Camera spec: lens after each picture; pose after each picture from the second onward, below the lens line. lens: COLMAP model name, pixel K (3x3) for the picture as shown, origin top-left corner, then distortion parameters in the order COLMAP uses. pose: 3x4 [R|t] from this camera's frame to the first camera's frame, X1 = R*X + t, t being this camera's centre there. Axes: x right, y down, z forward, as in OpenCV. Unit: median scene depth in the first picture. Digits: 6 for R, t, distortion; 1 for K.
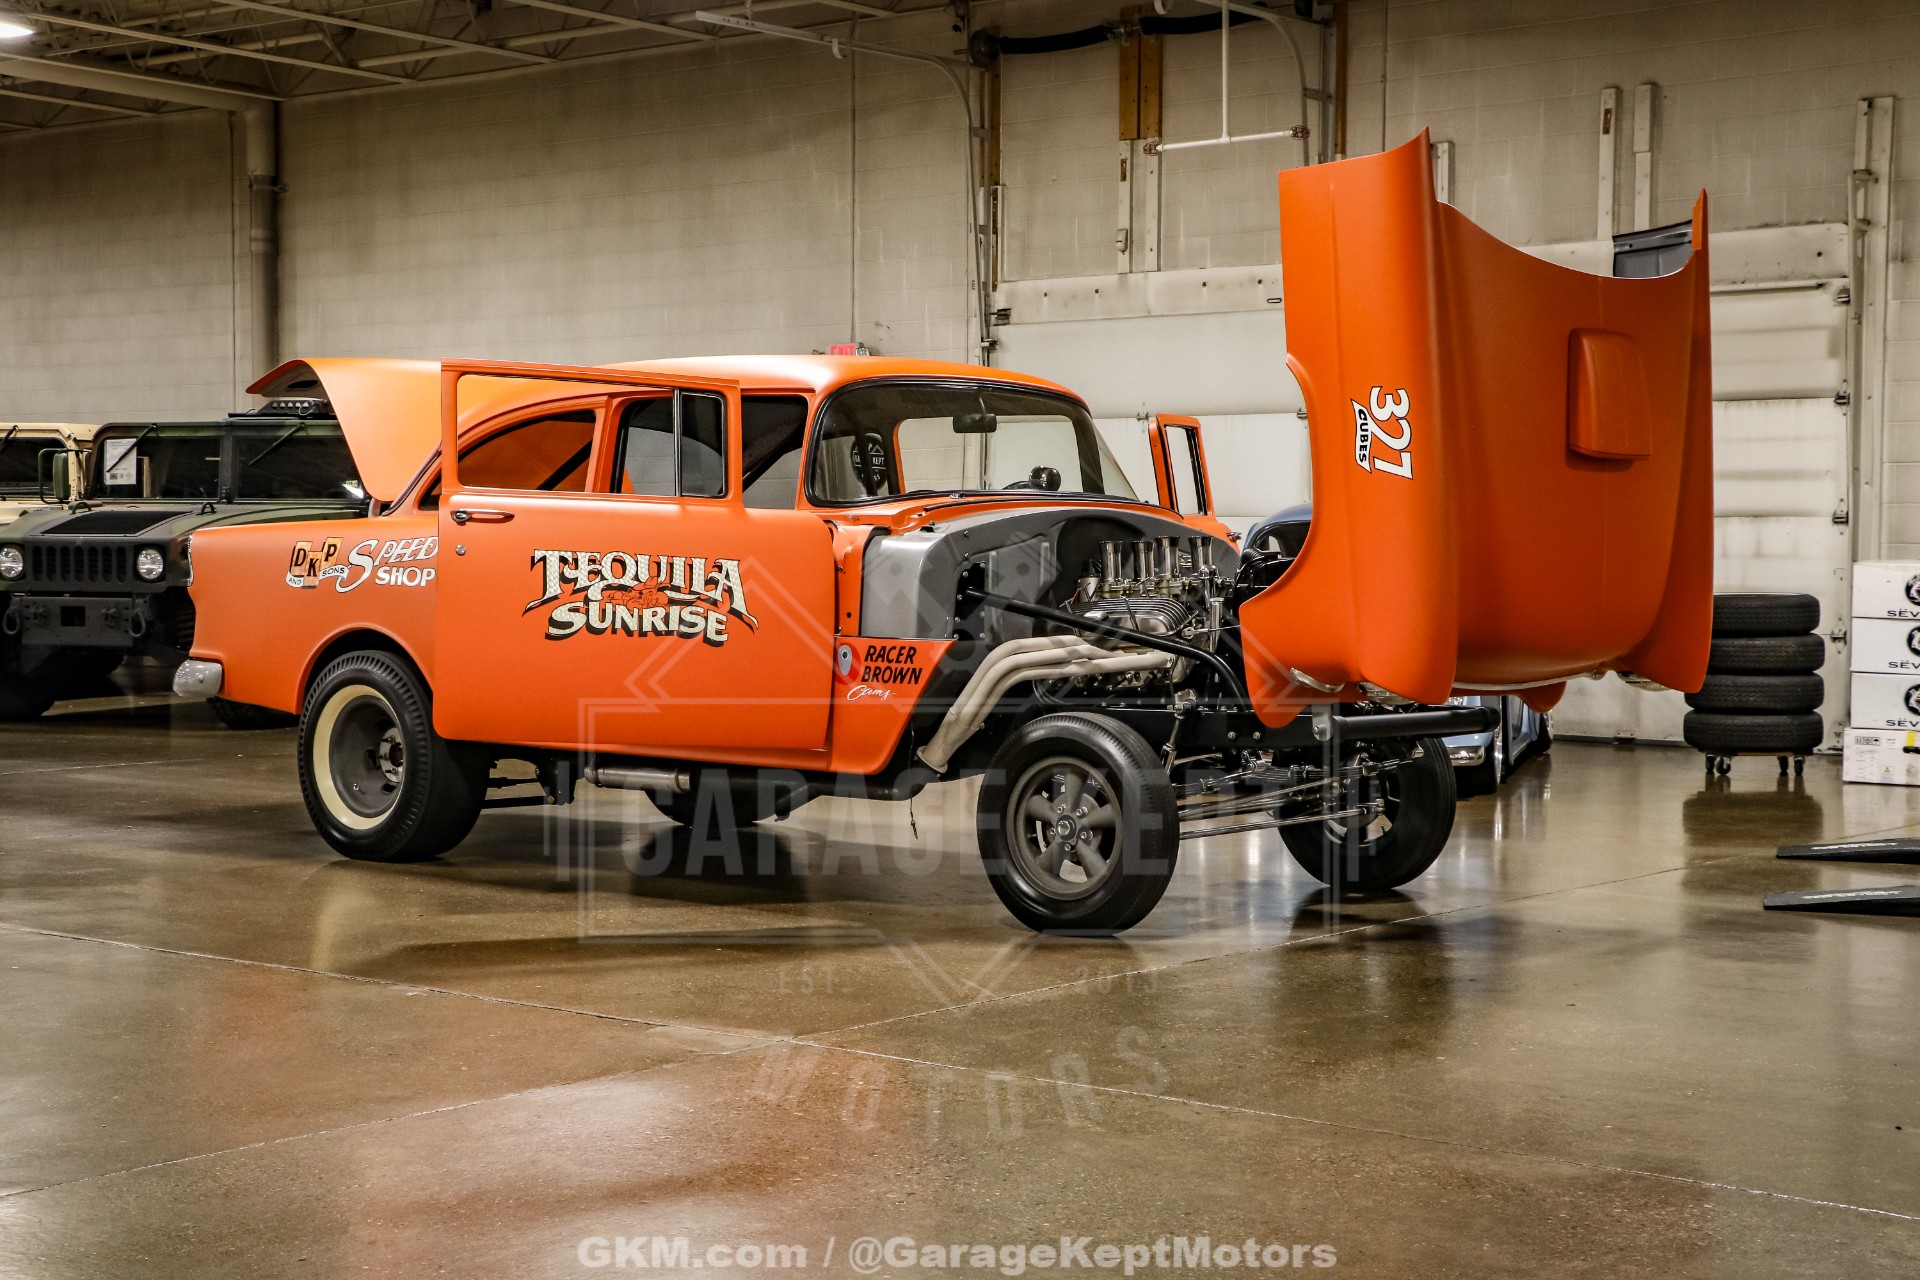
lens RADIAL K [[2817.9, 0, 1010.5], [0, 2817.9, 639.8], [0, 0, 1]] dist [0.066155, 0.380791]
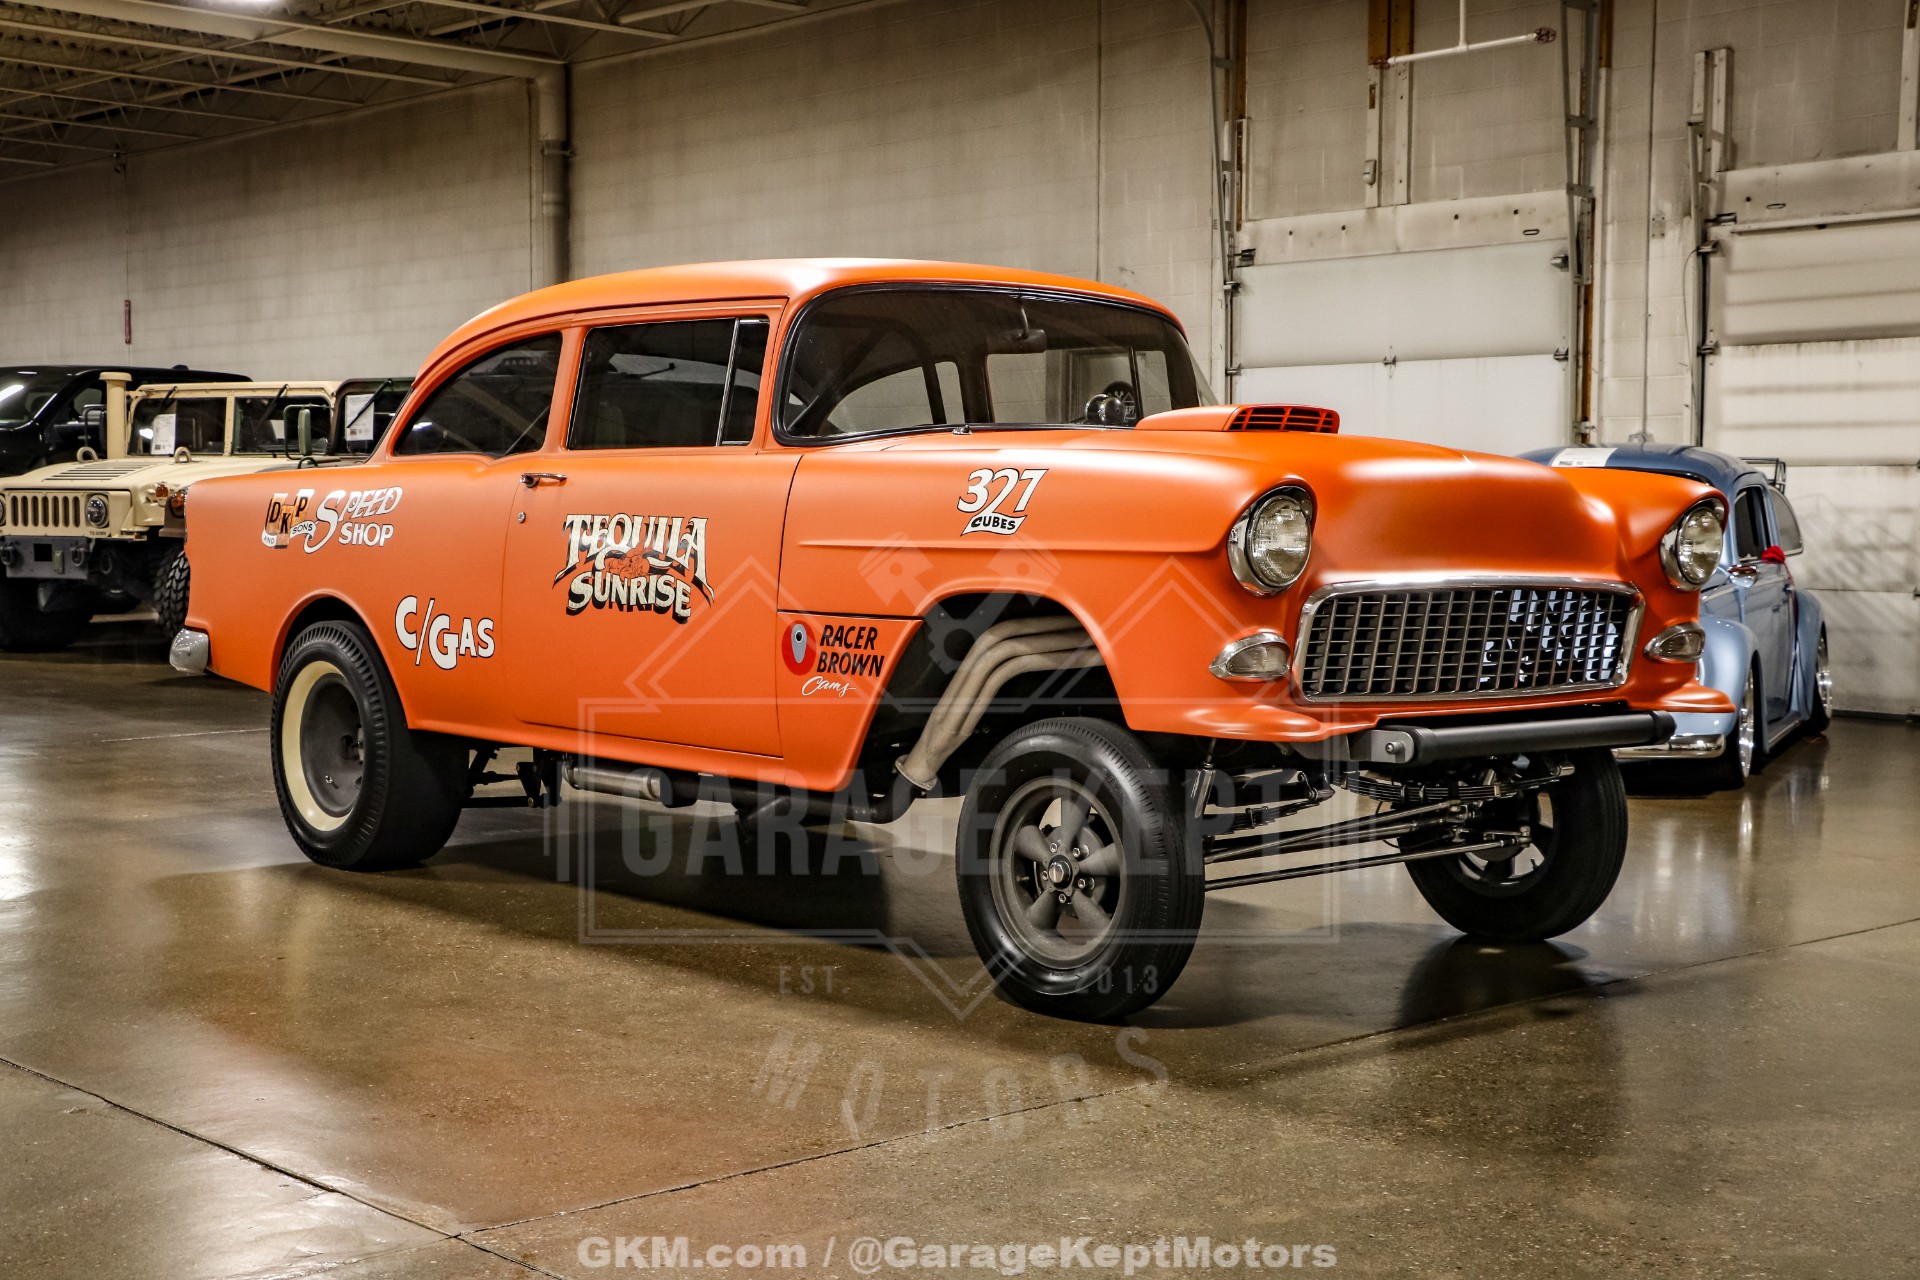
lens RADIAL K [[2555.1, 0, 1002.1], [0, 2555.1, 644.2], [0, 0, 1]] dist [0.002281, 0.419156]
pose [[0.989096, 0.007459, -0.147083, 0.049045], [-0.004224, 0.999742, 0.022298, -0.004197], [0.147211, -0.021433, 0.988873, 0.155486]]
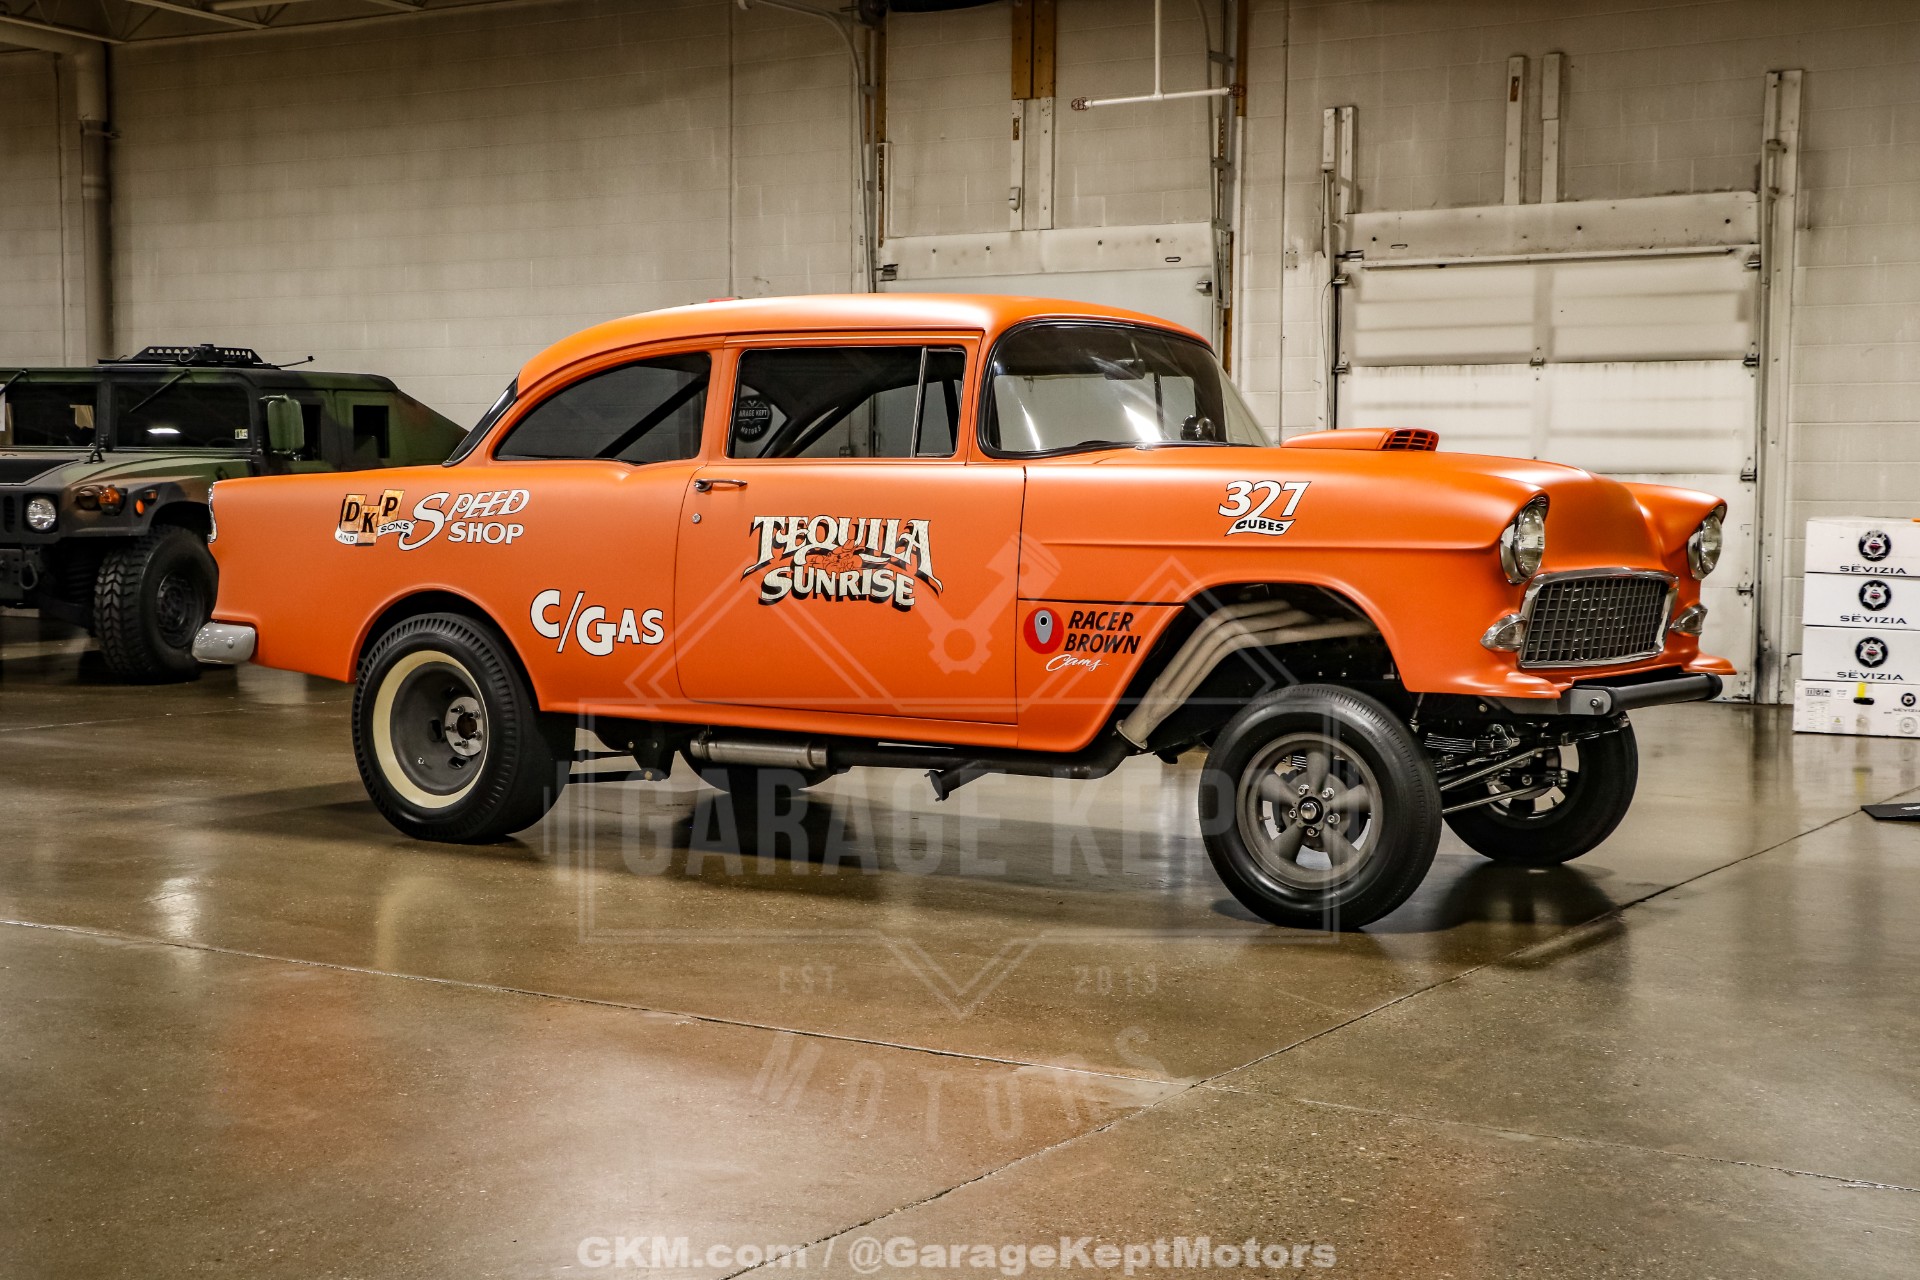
lens RADIAL K [[2555.1, 0, 1002.1], [0, 2555.1, 644.2], [0, 0, 1]] dist [0.002281, 0.419156]
pose [[0.992565, -0.003207, 0.121674, -0.084904], [0.000239, 0.999702, 0.024399, -0.003678], [-0.121716, -0.024188, 0.992270, 0.090305]]
